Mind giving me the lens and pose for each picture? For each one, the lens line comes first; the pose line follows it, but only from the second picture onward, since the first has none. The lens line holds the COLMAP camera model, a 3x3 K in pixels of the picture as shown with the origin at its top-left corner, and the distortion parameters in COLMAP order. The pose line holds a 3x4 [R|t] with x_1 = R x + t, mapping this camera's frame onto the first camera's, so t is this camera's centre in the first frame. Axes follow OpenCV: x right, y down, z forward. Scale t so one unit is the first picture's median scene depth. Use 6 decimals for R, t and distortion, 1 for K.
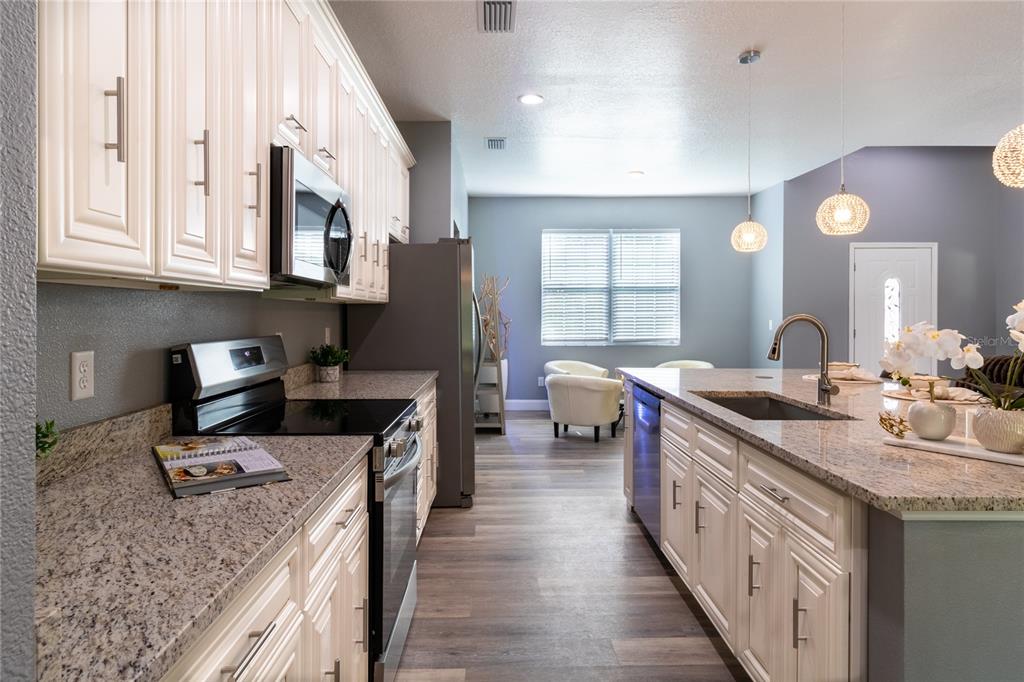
lens RADIAL K [[595.7, 0, 520.5], [0, 595.7, 317.0], [0, 0, 1]] dist [0.002125, 0.001254]
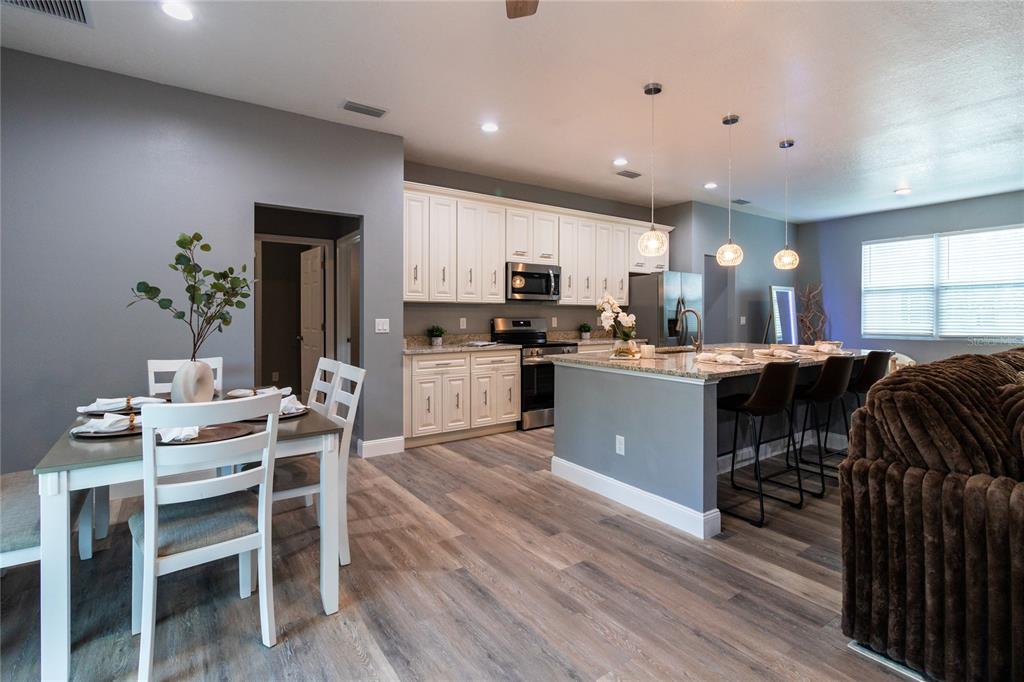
lens RADIAL K [[493.0, 0, 515.7], [0, 493.0, 316.1], [0, 0, 1]] dist [0.000650, 0.001007]
pose [[0.555471, 0.000622, -0.831535, 1.627148], [-0.004243, 0.999989, -0.002087, 0.028600], [0.831525, 0.004688, 0.555468, -0.468724]]
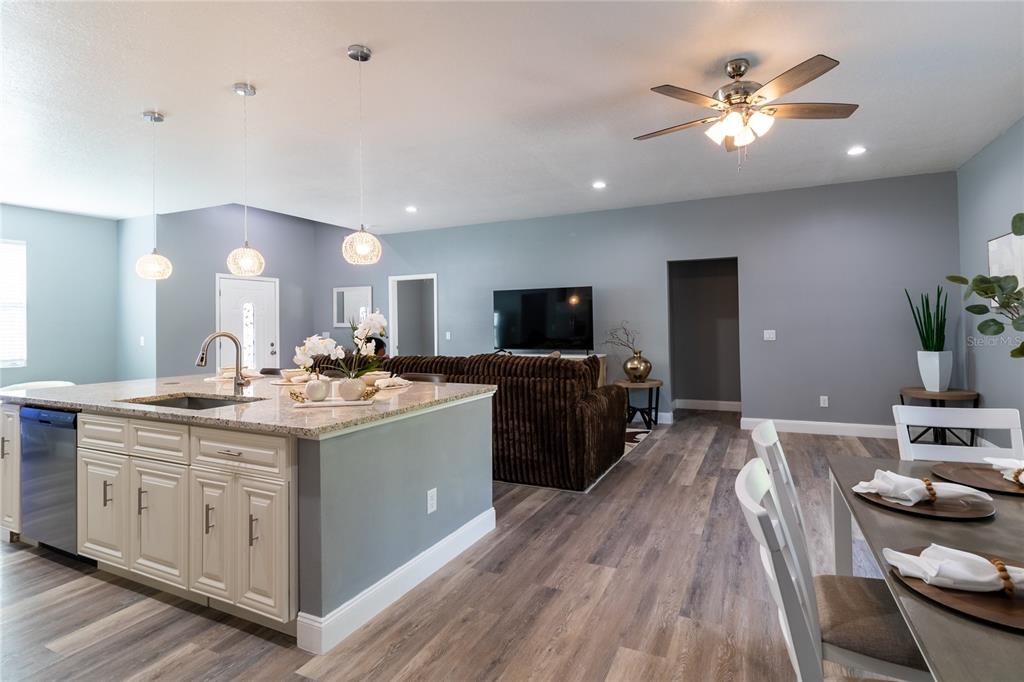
lens RADIAL K [[493.0, 0, 532.2], [0, 493.0, 315.4], [0, 0, 1]] dist [0.000650, 0.001007]
pose [[0.439738, 0.010559, 0.898064, -0.254267], [0.017726, 0.999634, -0.020433, -0.006072], [-0.897951, 0.024904, 0.439390, -0.162413]]
